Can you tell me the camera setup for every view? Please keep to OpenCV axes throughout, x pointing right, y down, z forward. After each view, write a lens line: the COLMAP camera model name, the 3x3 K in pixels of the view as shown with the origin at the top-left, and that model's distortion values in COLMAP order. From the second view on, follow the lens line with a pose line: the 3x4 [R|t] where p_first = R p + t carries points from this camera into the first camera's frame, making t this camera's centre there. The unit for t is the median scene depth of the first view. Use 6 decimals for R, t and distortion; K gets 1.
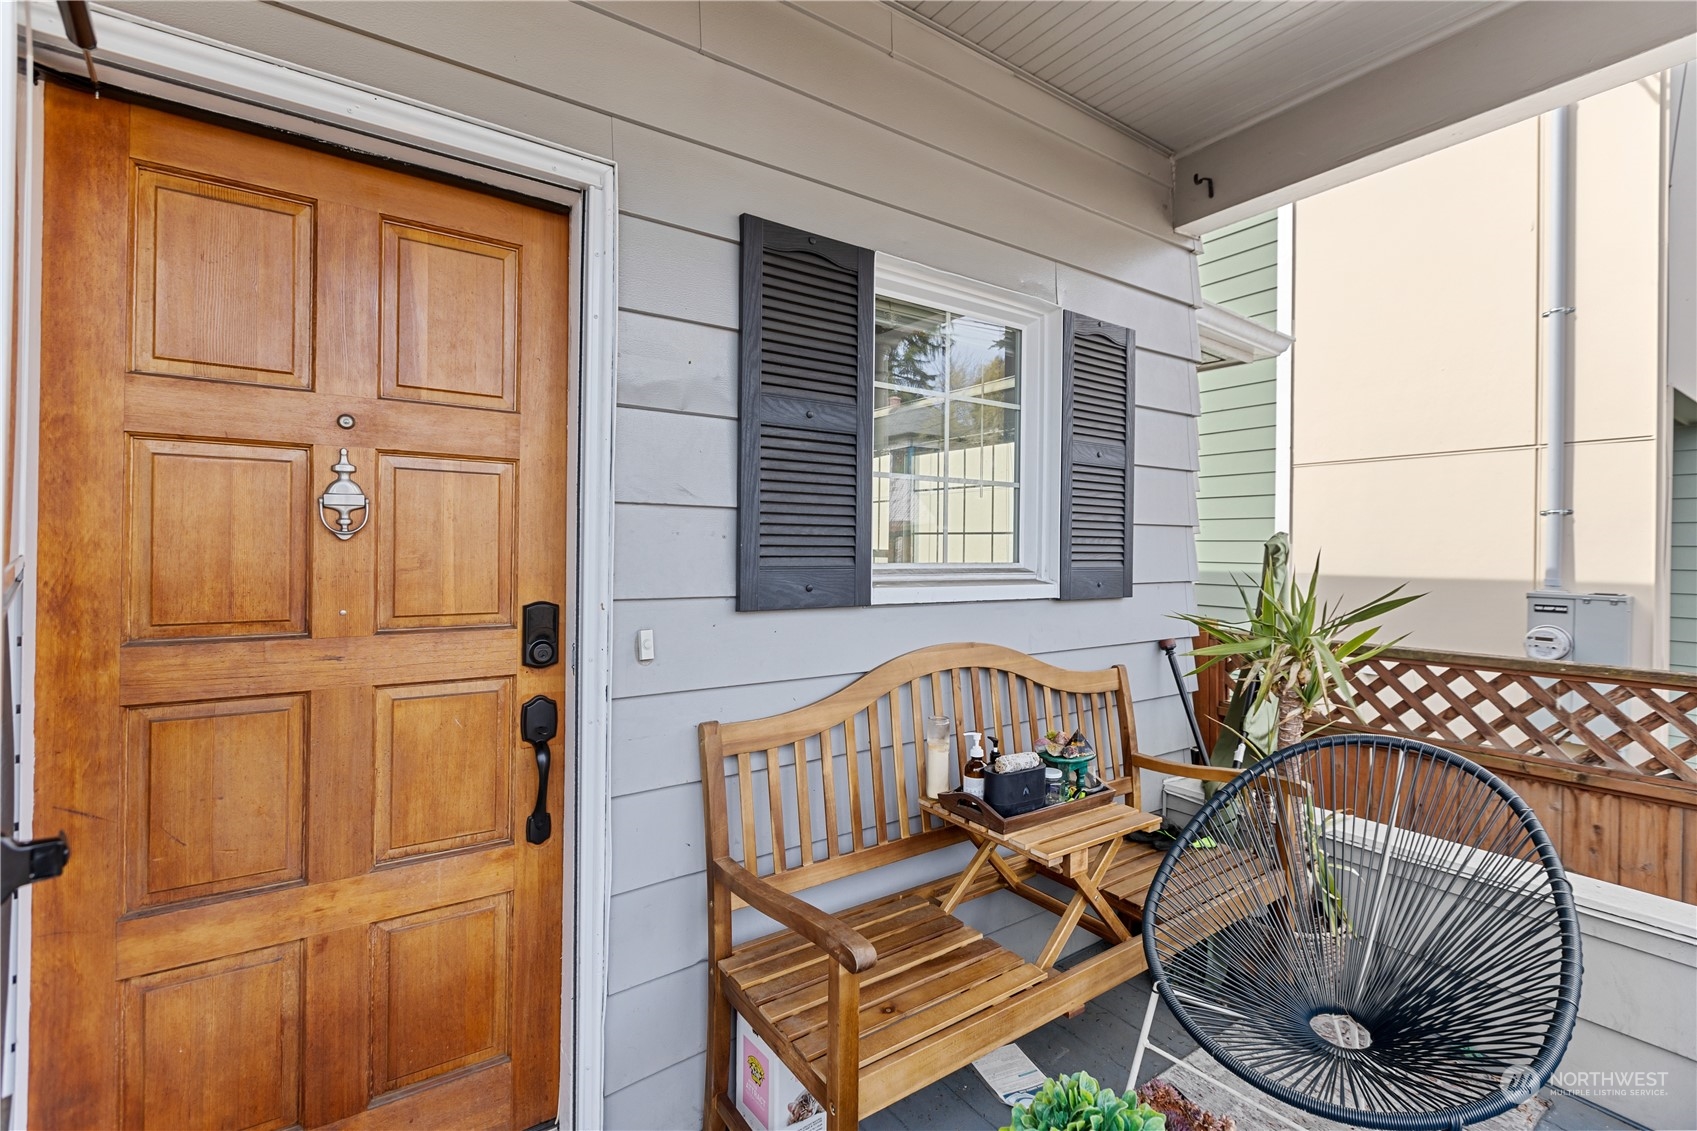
lens RADIAL K [[765.9, 0, 877.1], [0, 765.9, 545.0], [0, 0, 1]] dist [-0.000005, -0.000181]
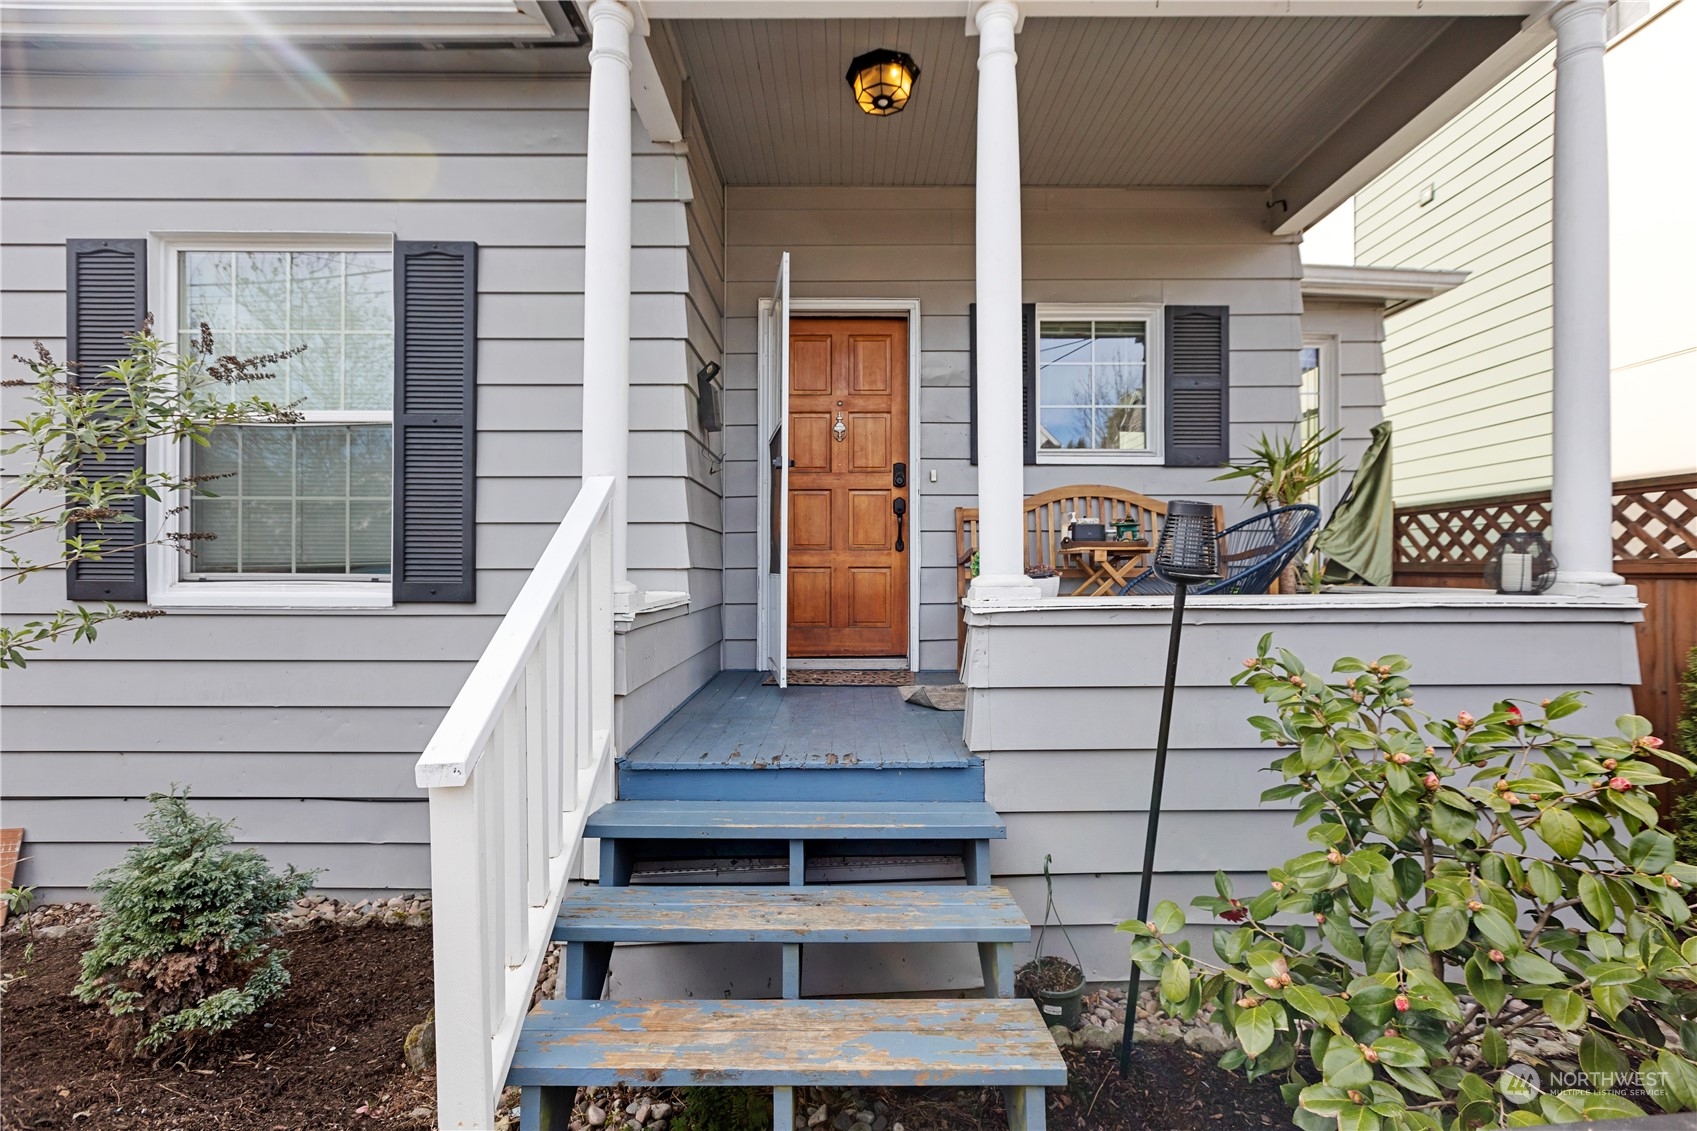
lens RADIAL K [[765.9, 0, 849.1], [0, 765.9, 560.5], [0, 0, 1]] dist [-0.000005, -0.000181]
pose [[0.810814, -0.017984, -0.585027, 0.997274], [0.010885, 0.999818, -0.015648, 0.457704], [0.585202, 0.006320, 0.810863, -1.304115]]
